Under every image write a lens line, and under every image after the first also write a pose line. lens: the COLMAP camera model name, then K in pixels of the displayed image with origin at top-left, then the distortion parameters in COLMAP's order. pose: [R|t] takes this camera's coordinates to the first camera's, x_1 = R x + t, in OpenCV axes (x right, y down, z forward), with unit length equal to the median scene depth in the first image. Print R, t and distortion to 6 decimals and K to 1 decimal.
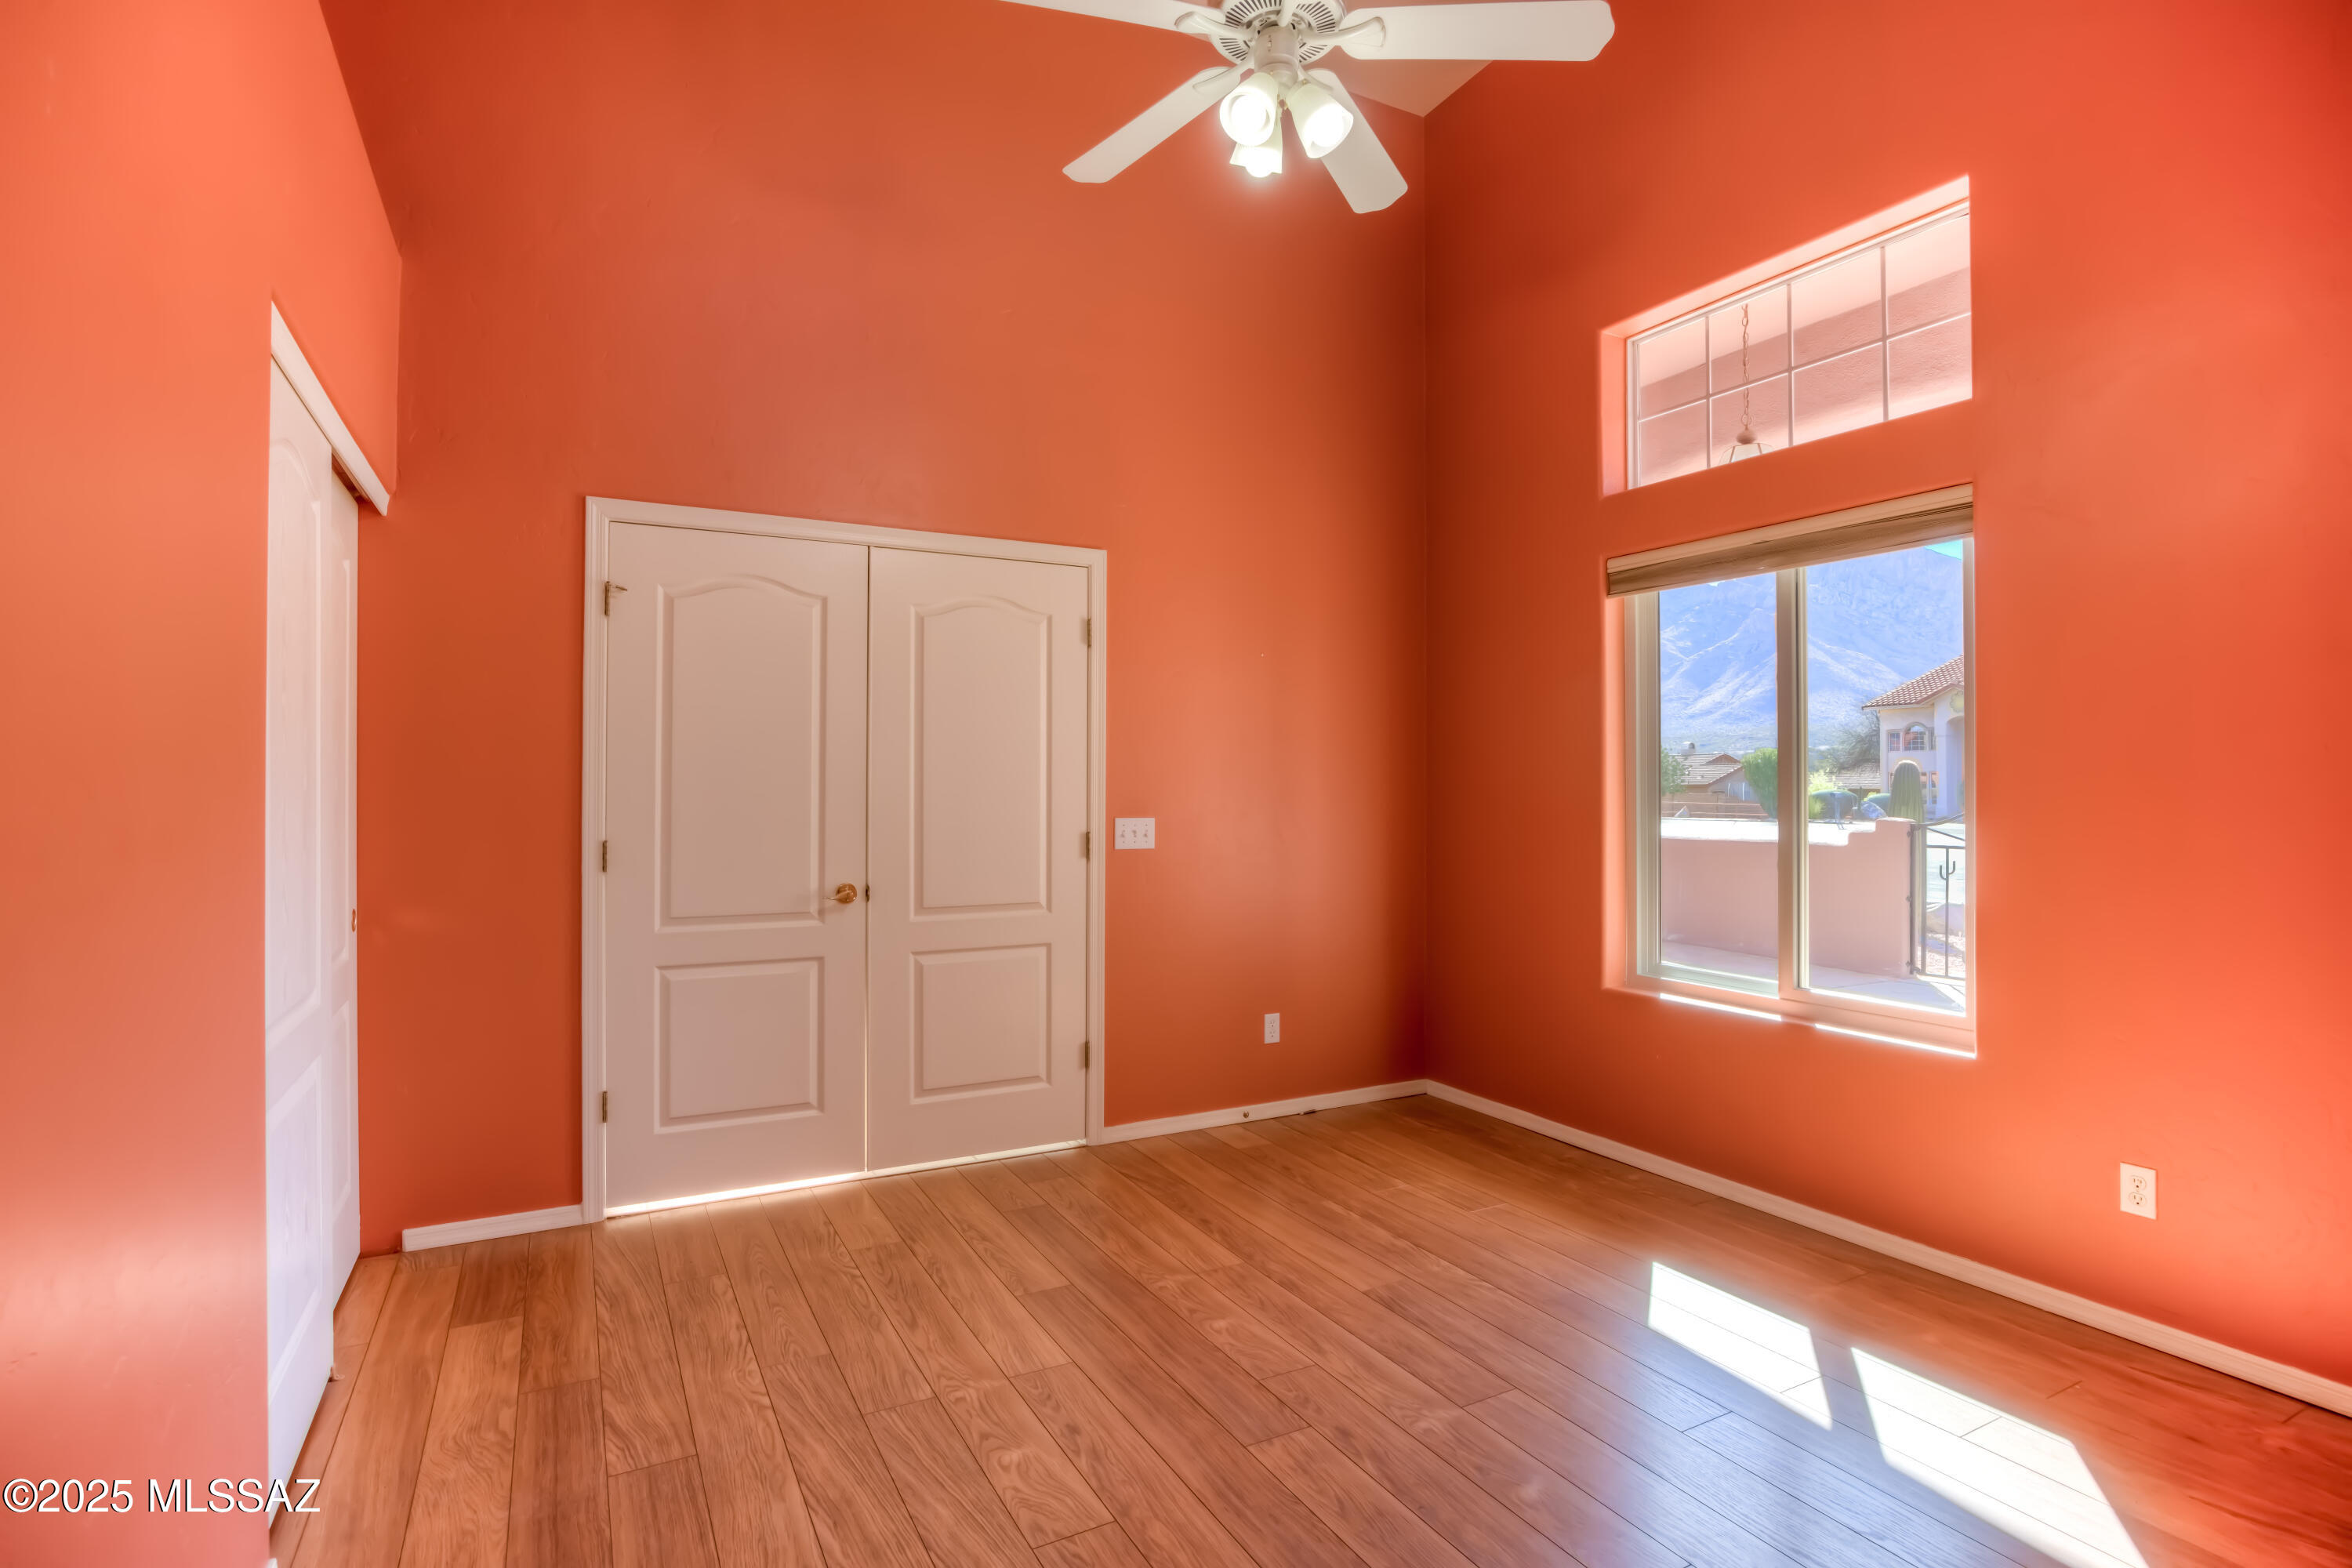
lens RADIAL K [[1202.0, 0, 1171.6], [0, 1202.0, 781.9], [0, 0, 1]] dist [-0.004825, -0.000065]
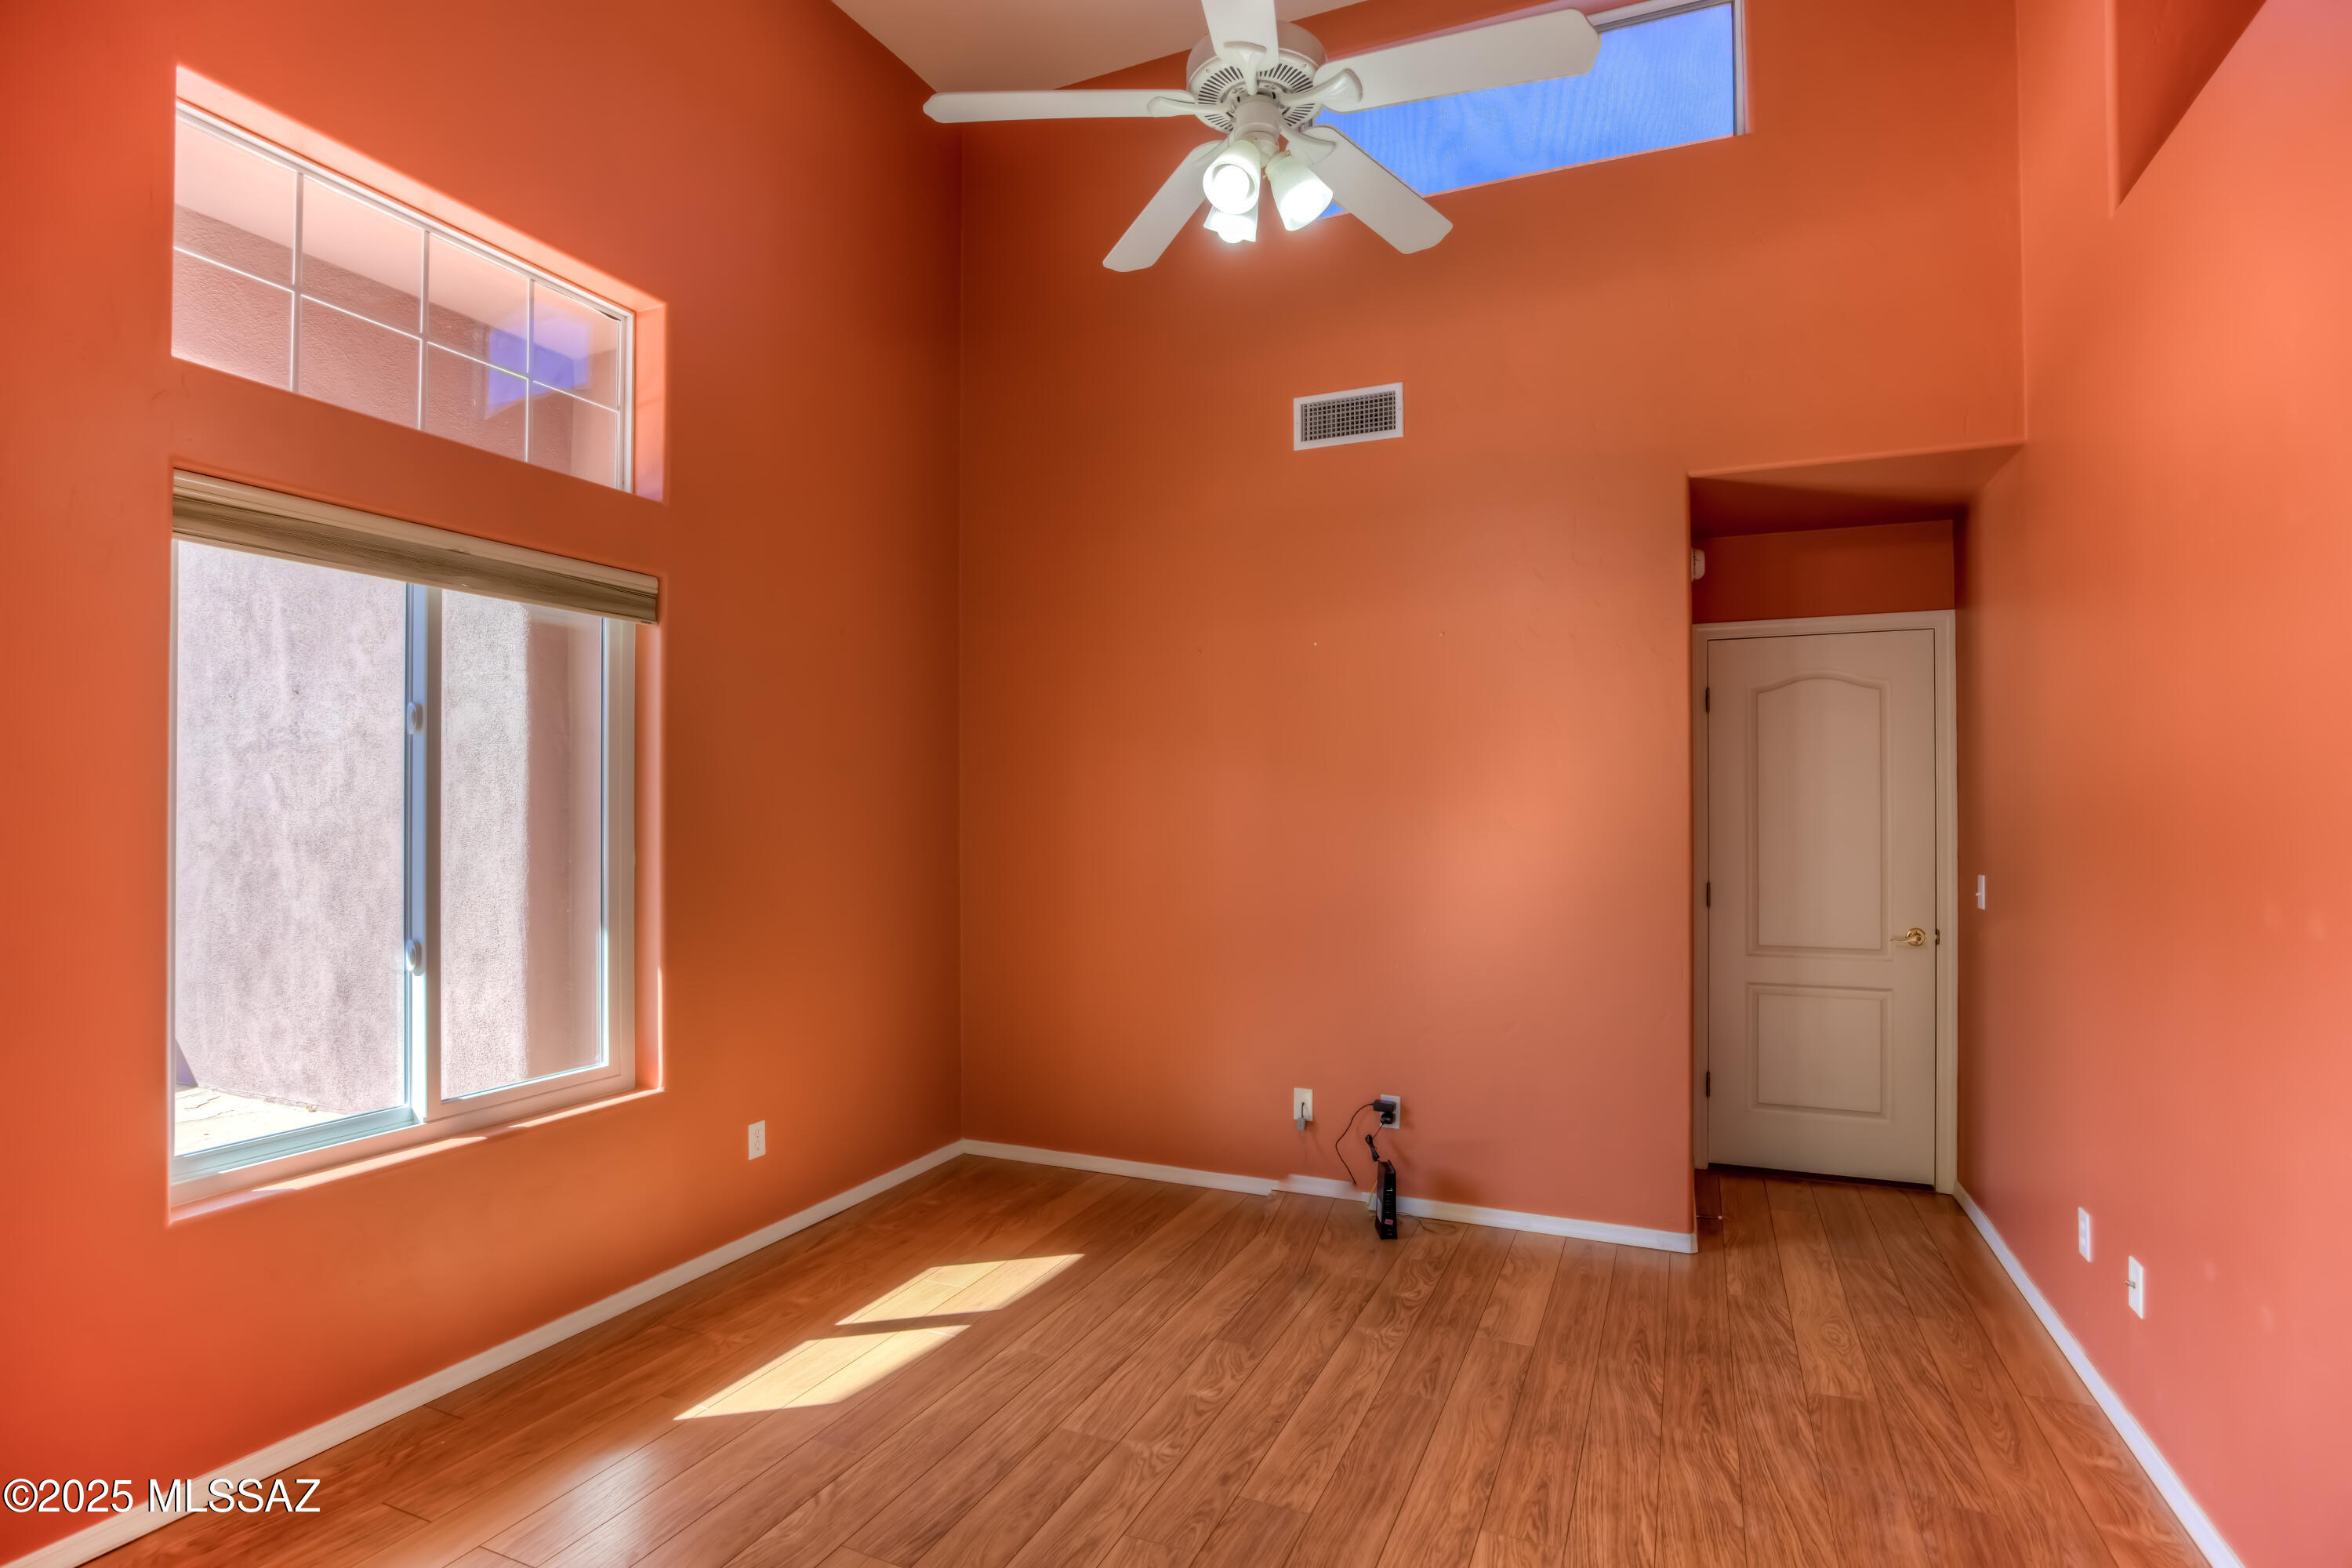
lens RADIAL K [[1202.0, 0, 1181.8], [0, 1202.0, 796.0], [0, 0, 1]] dist [-0.004825, -0.000065]
pose [[-0.637761, 0.008661, 0.770185, -0.610421], [-0.005566, 0.999859, -0.015853, -0.036883], [-0.770214, -0.014397, -0.637623, 1.612078]]
